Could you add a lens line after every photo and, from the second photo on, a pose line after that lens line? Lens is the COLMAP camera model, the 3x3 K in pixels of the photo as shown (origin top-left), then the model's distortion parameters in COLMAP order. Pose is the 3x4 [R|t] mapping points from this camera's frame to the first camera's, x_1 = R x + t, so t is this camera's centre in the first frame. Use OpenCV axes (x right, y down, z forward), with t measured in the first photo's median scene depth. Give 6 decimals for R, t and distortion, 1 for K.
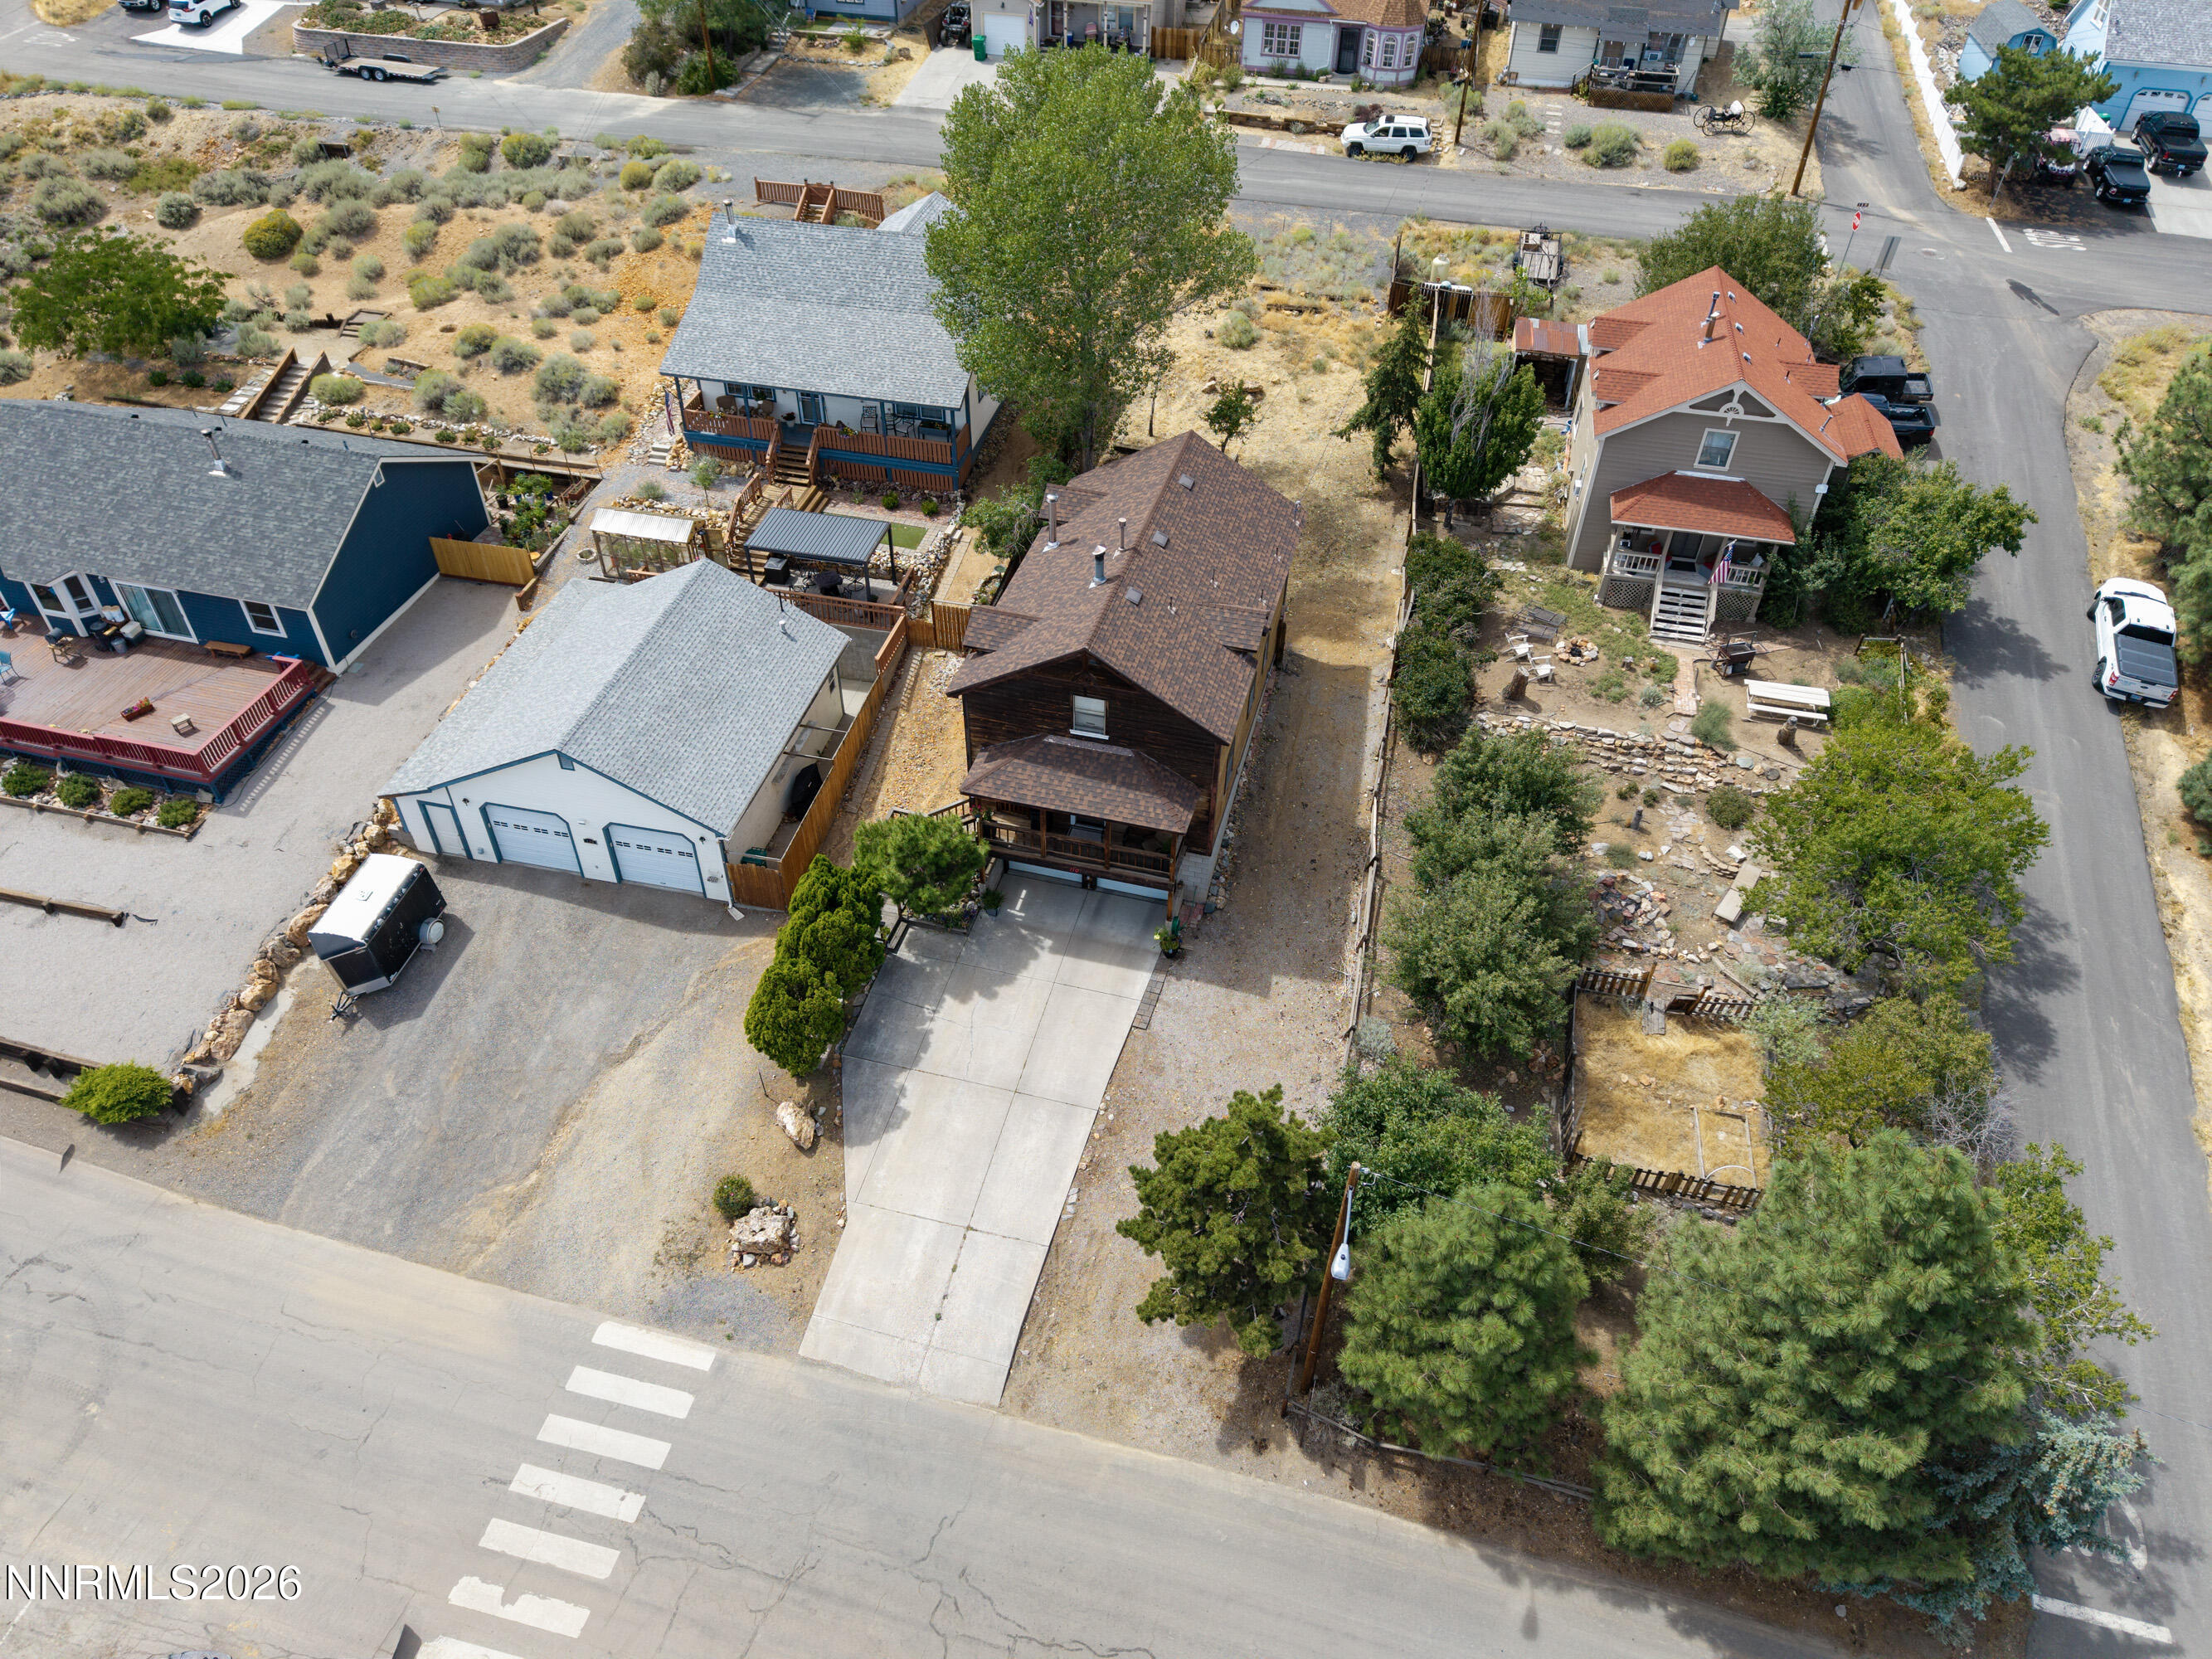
lens RADIAL K [[1476.2, 0, 1109.6], [0, 1476.2, 816.9], [0, 0, 1]] dist [0.031330, -0.022490]
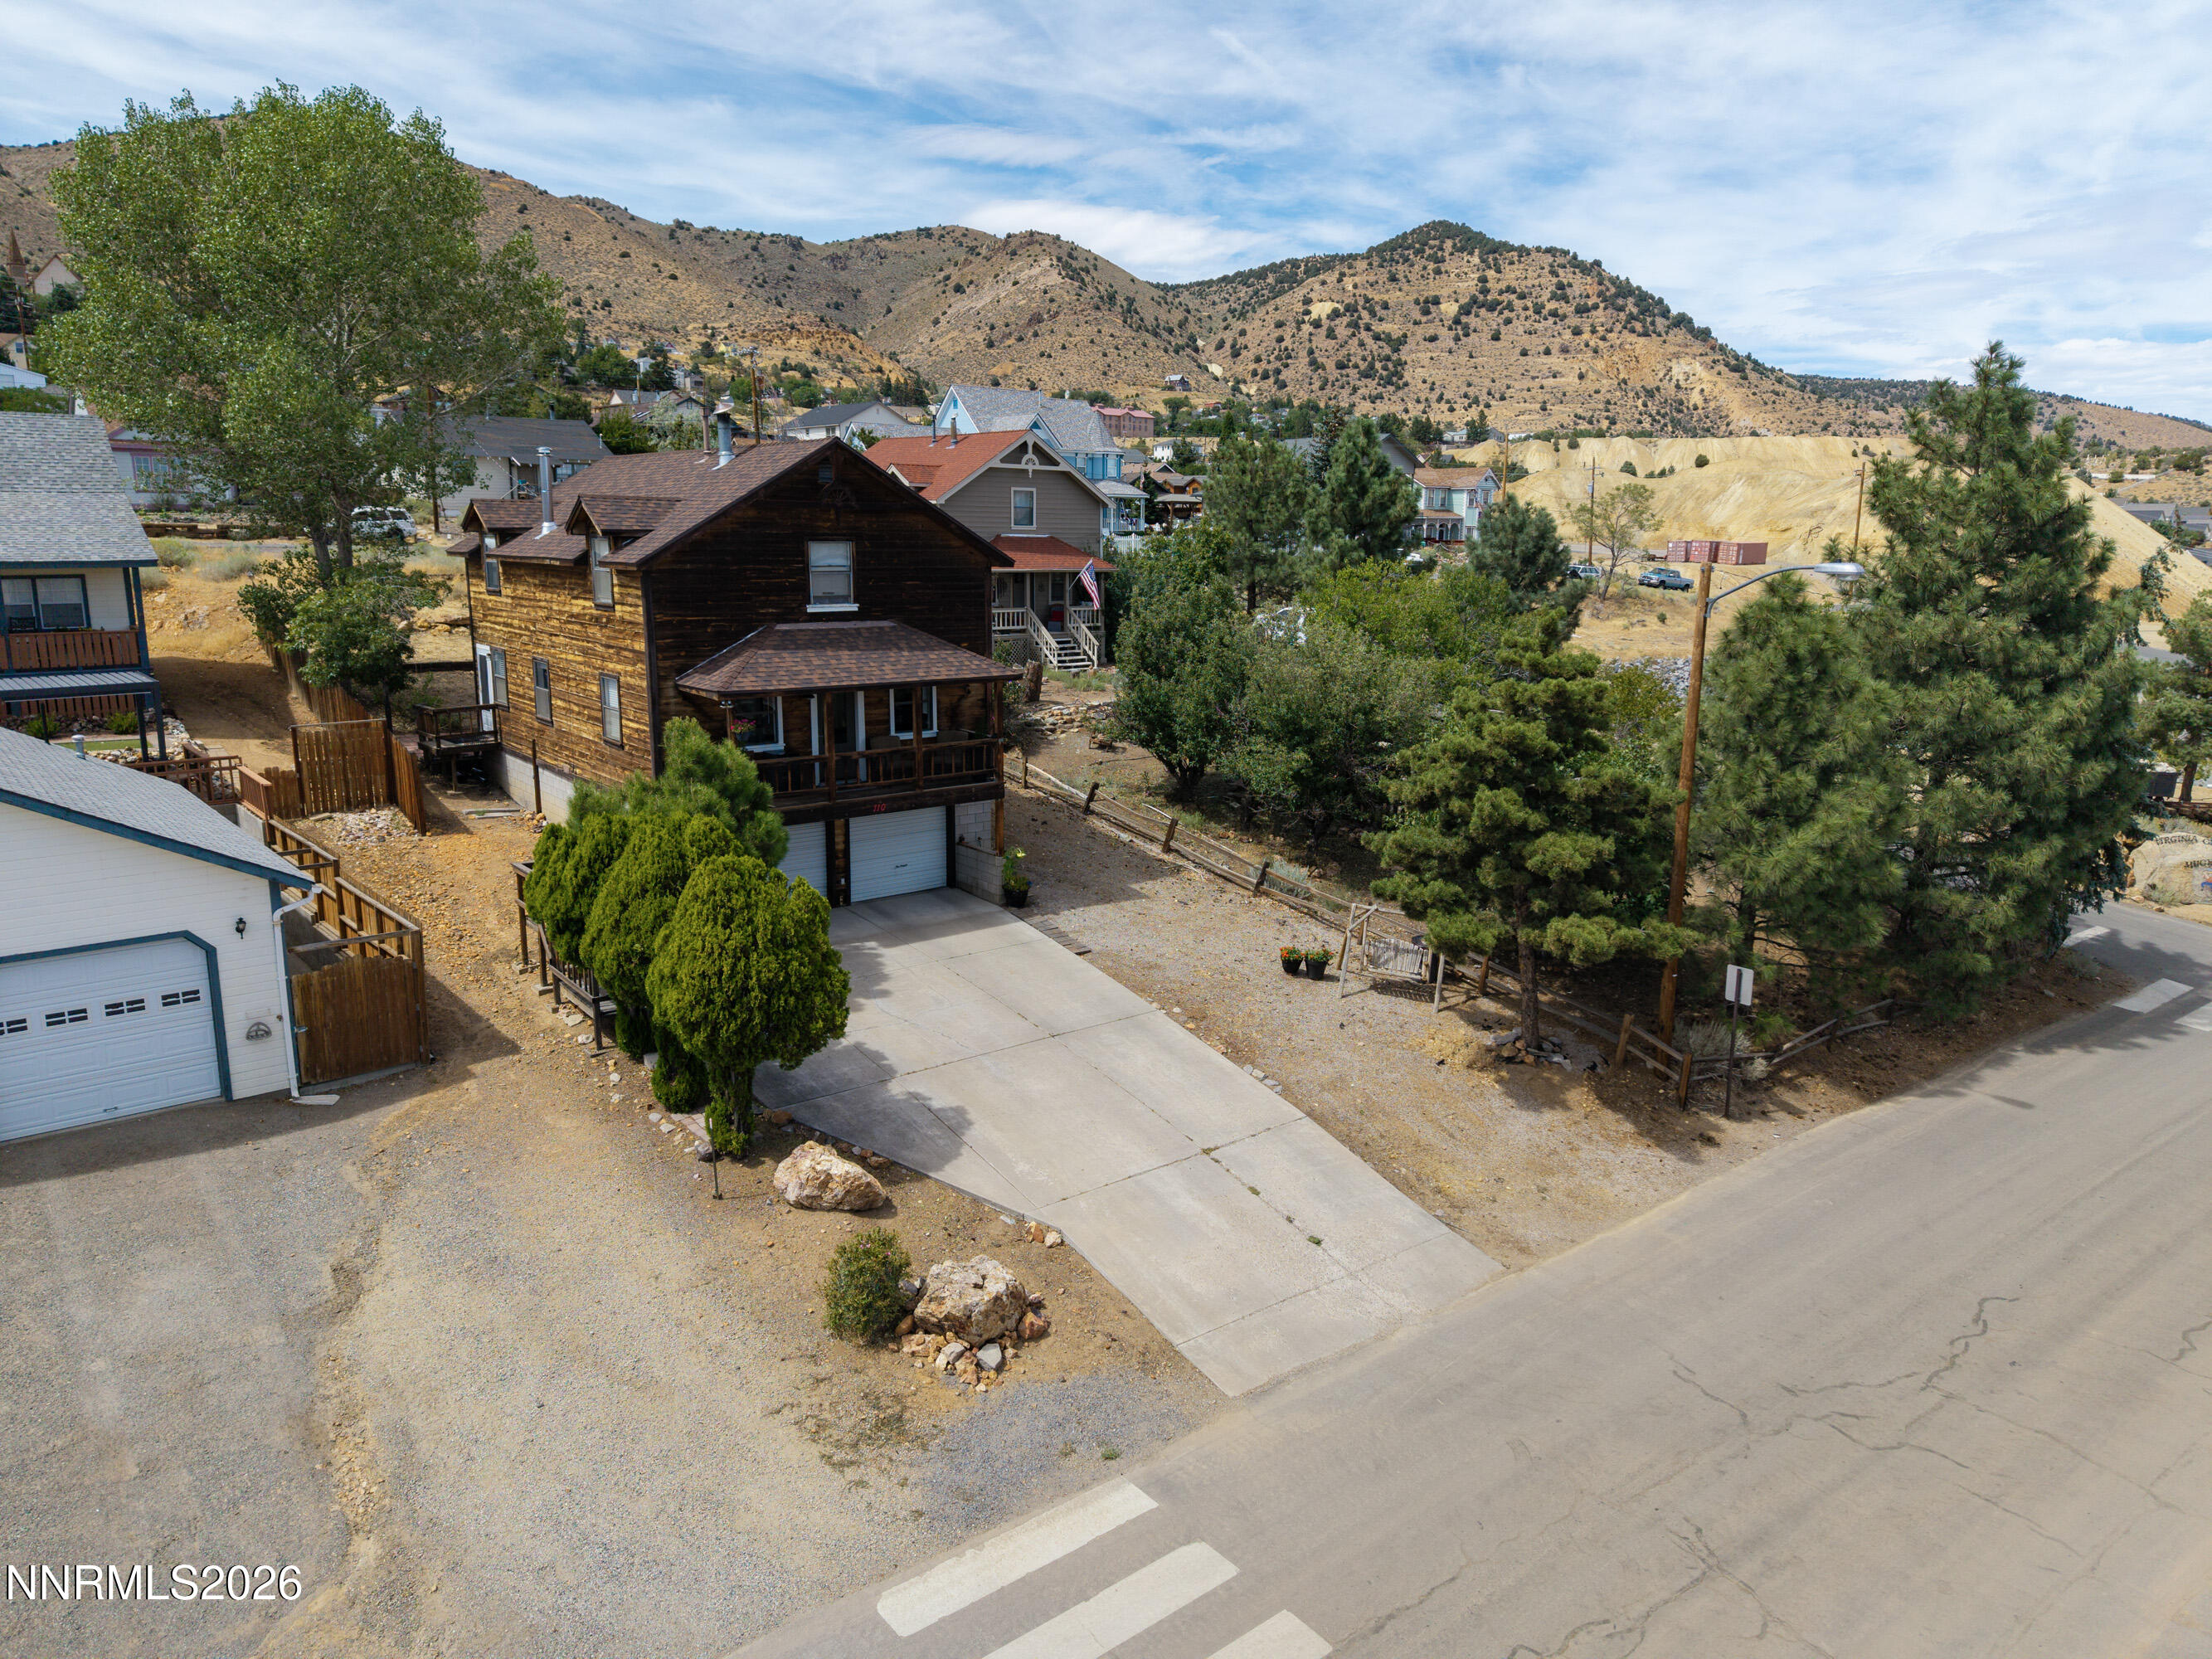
lens RADIAL K [[1476.2, 0, 1109.6], [0, 1476.2, 816.9], [0, 0, 1]] dist [0.031330, -0.022490]
pose [[0.606499, -0.166368, 0.777483, -0.512924], [0.532661, 0.810999, -0.241978, 0.274149], [-0.590281, 0.560894, 0.580488, 0.577337]]
